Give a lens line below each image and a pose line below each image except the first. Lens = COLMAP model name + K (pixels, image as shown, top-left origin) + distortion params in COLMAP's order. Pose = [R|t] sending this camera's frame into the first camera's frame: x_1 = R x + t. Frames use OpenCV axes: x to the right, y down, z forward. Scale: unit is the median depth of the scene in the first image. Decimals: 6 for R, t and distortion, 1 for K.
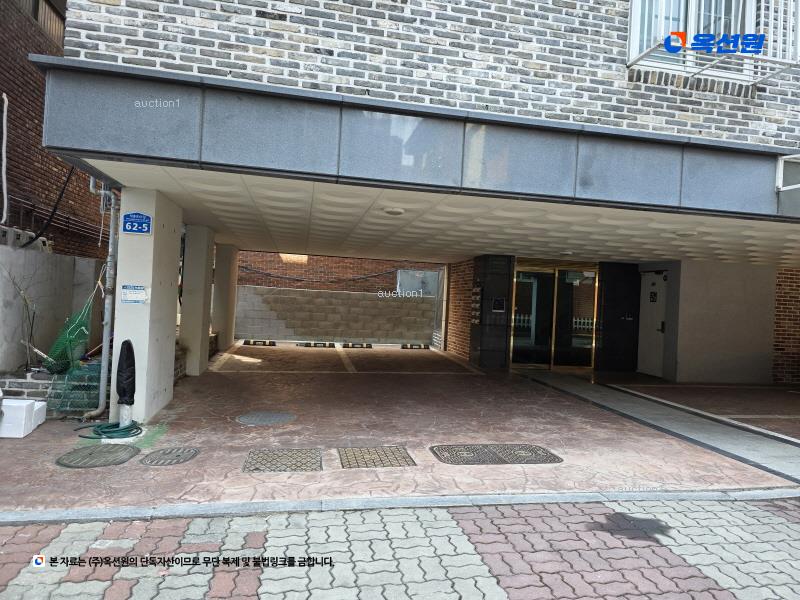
lens RADIAL K [[533.8, 0, 404.3], [0, 533.8, 294.5], [0, 0, 1]] dist [0.092348, -0.091874]
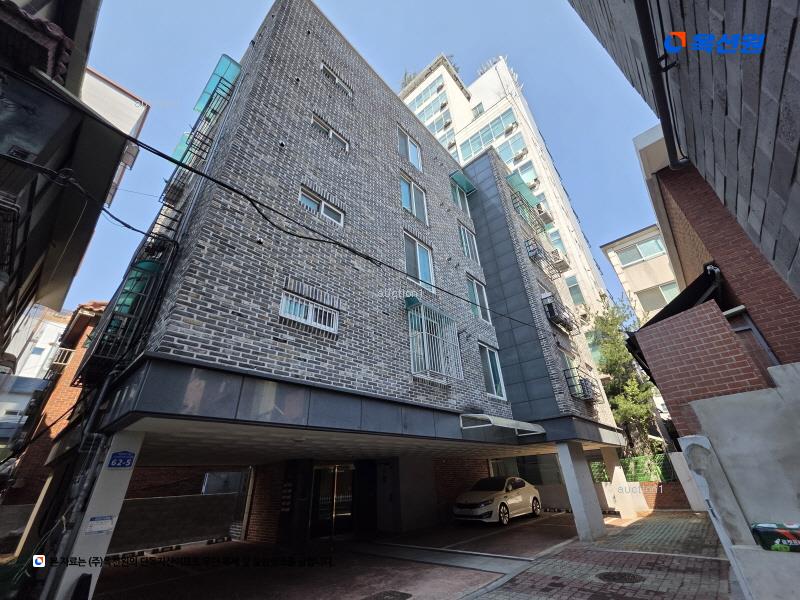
lens RADIAL K [[321.3, 0, 404.1], [0, 321.3, 297.5], [0, 0, 1]] dist [-0.000575, 0.000270]
pose [[0.804509, 0.214898, 0.553701, -0.513192], [0.082968, 0.882447, -0.463038, -0.067747], [-0.588117, 0.418457, 0.692107, -0.120257]]
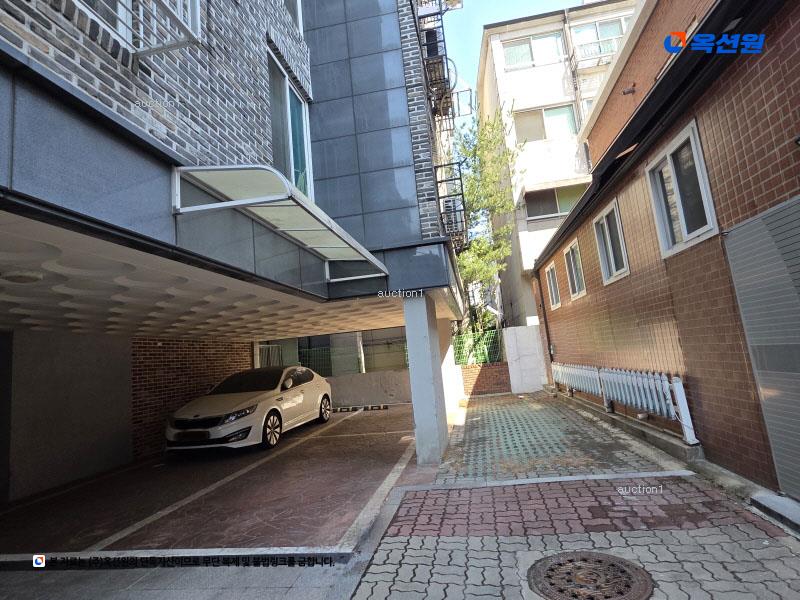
lens RADIAL K [[431.1, 0, 409.8], [0, 431.1, 297.2], [0, 0, 1]] dist [0.000828, 0.000218]
pose [[0.348595, 0.045077, 0.936189, 0.298436], [0.107037, 0.990394, -0.087543, 0.001721], [-0.931142, 0.130724, 0.340421, 0.596739]]
